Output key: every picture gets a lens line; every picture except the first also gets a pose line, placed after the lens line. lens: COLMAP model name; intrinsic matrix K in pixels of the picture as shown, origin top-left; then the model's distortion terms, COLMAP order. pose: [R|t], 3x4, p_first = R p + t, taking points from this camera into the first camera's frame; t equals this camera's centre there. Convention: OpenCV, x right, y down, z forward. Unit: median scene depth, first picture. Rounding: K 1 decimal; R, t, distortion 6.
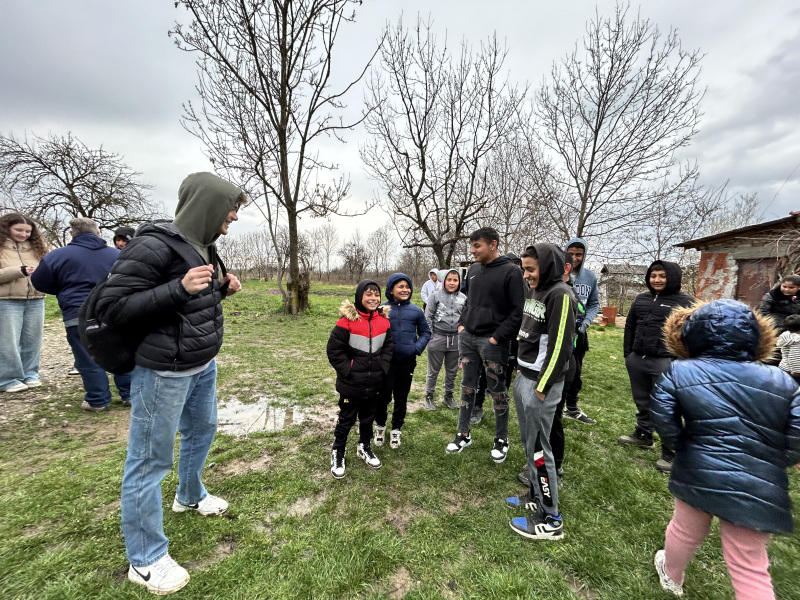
lens RADIAL K [[320.9, 0, 400.0], [0, 320.9, 300.0], [0, 0, 1]] dist [-0.000481, -0.000400]
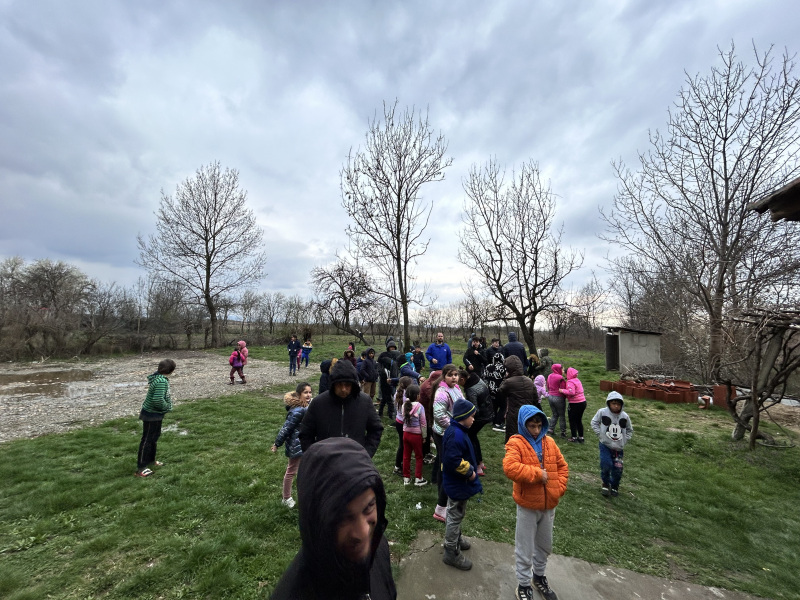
lens RADIAL K [[320.9, 0, 400.0], [0, 320.9, 300.0], [0, 0, 1]] dist [-0.000481, -0.000400]
pose [[0.768184, -0.066372, -0.636779, 0.676048], [-0.049058, 0.985585, -0.161910, -0.029354], [0.638346, 0.155615, 0.753855, -0.235844]]
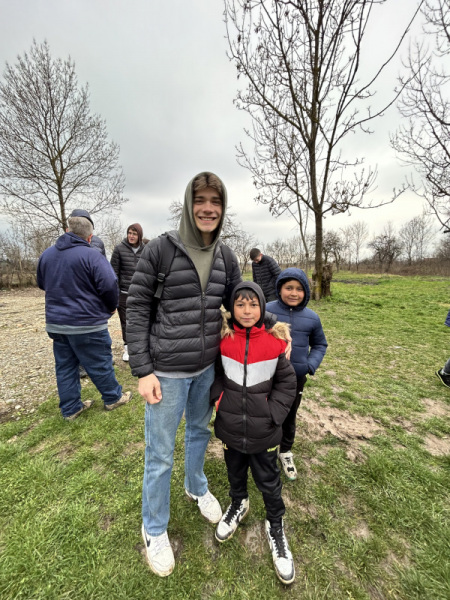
lens RADIAL K [[240.7, 0, 226.2], [0, 240.7, 299.3], [0, 0, 1]] dist [-0.000481, -0.000400]
pose [[0.751487, 0.056008, -0.657366, 0.007066], [-0.017864, 0.997752, 0.064588, -0.012295], [0.659506, -0.036794, 0.750798, 0.103835]]
